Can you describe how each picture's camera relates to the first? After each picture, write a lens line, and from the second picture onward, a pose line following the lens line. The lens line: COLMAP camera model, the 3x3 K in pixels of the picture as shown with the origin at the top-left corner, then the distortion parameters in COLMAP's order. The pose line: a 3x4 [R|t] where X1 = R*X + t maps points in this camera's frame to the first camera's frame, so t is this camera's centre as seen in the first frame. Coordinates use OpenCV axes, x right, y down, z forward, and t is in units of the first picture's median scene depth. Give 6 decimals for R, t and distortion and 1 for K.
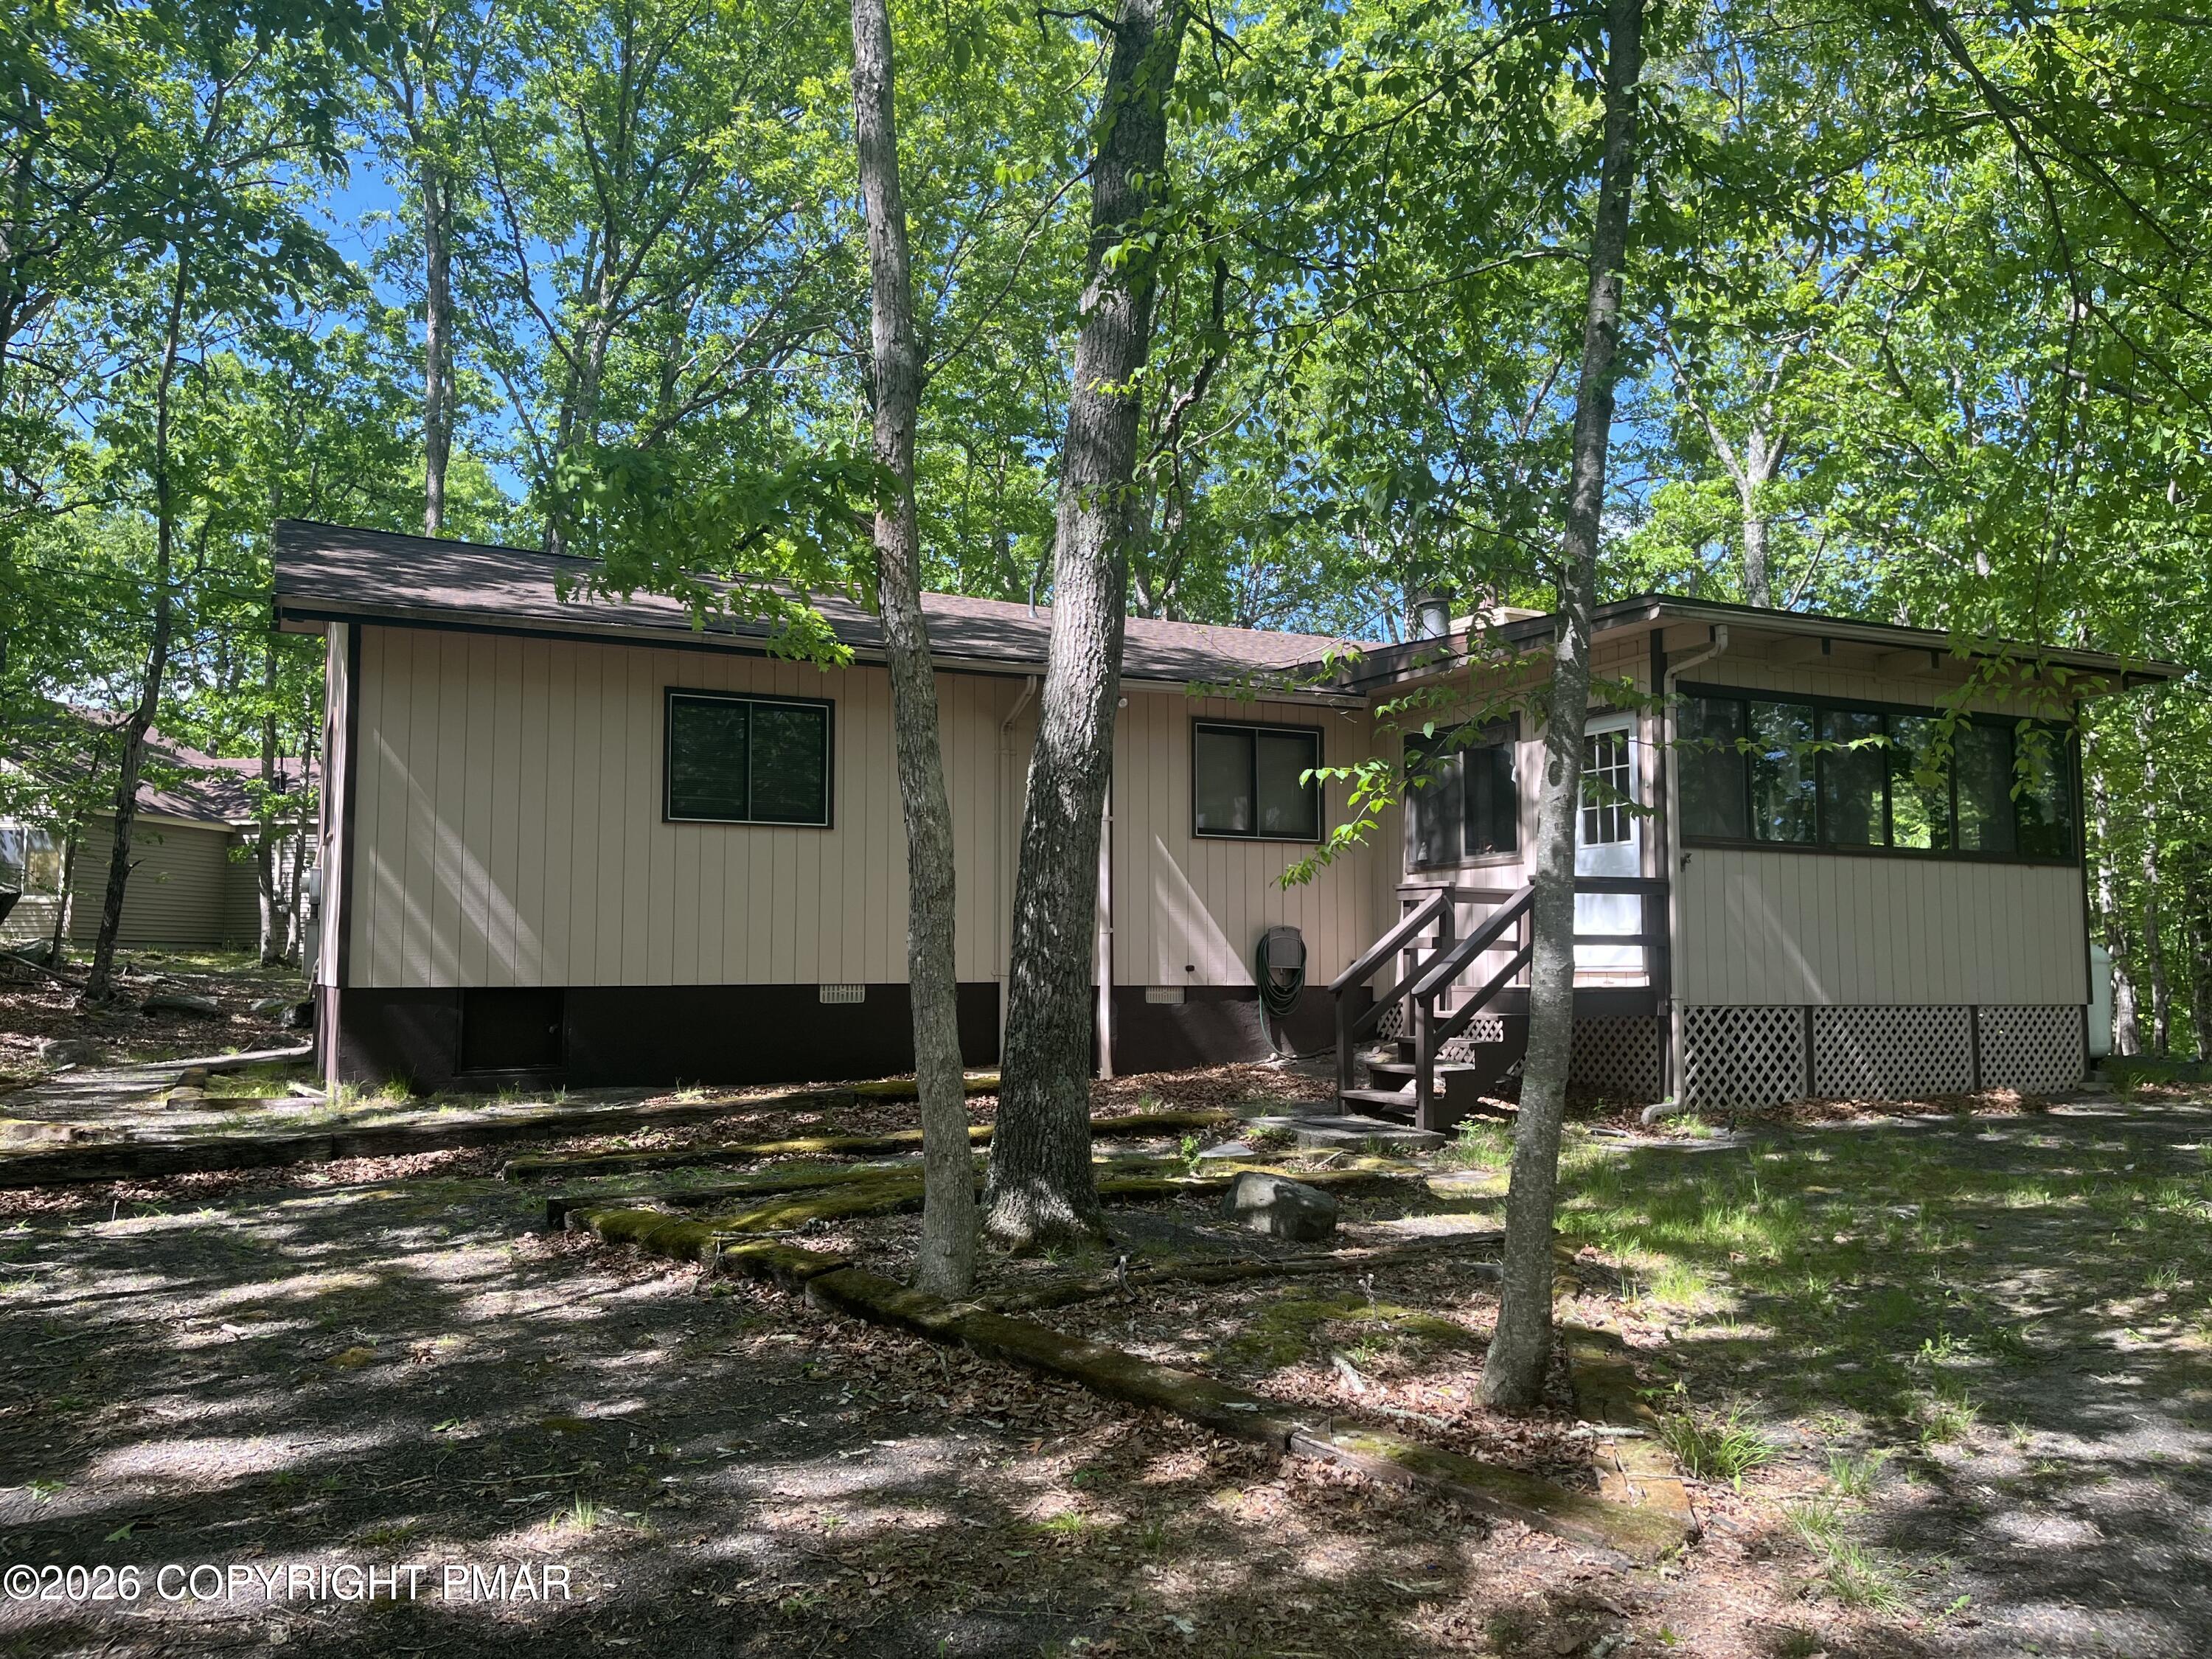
lens RADIAL K [[1646.6, 0, 1081.4], [0, 1646.6, 826.2], [0, 0, 1]] dist [0.044420, -0.063979]
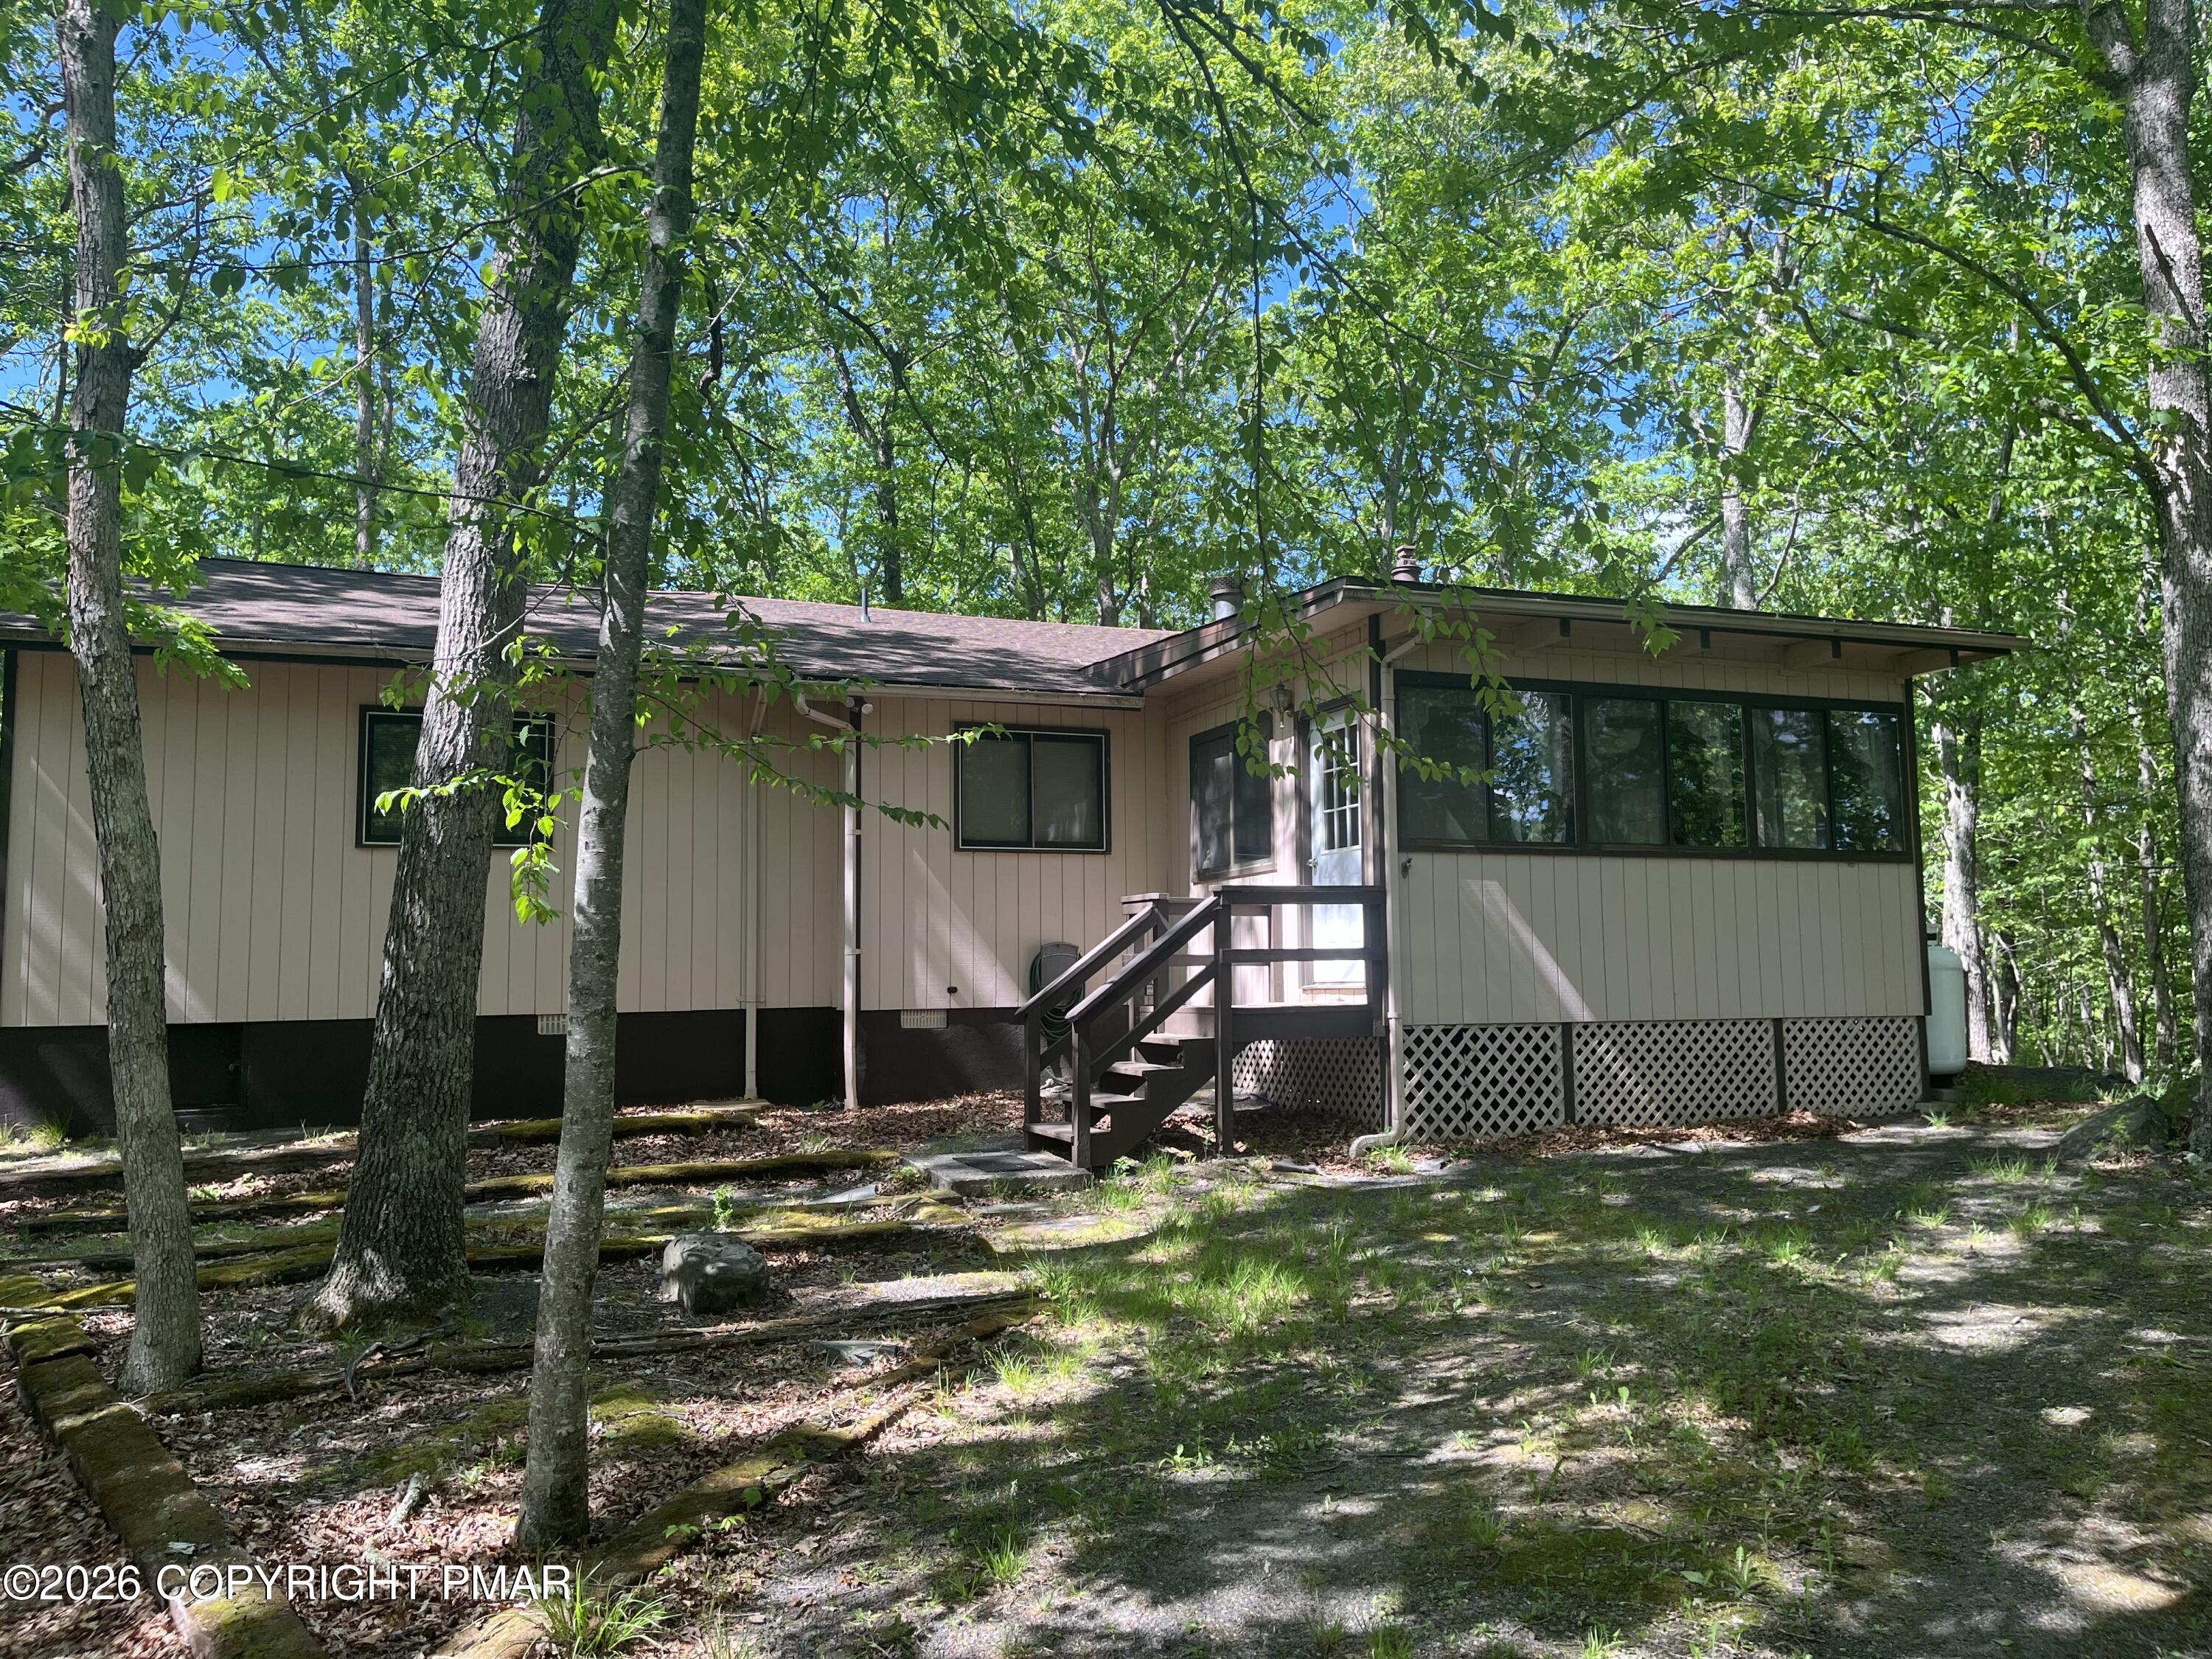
lens RADIAL K [[1650.7, 0, 1107.4], [0, 1650.7, 807.6], [0, 0, 1]] dist [0.049933, -0.075858]
pose [[0.997431, -0.022770, -0.067922, 0.257174], [0.021645, 0.999617, -0.017260, 0.000857], [0.068289, 0.015746, 0.997541, 0.077477]]
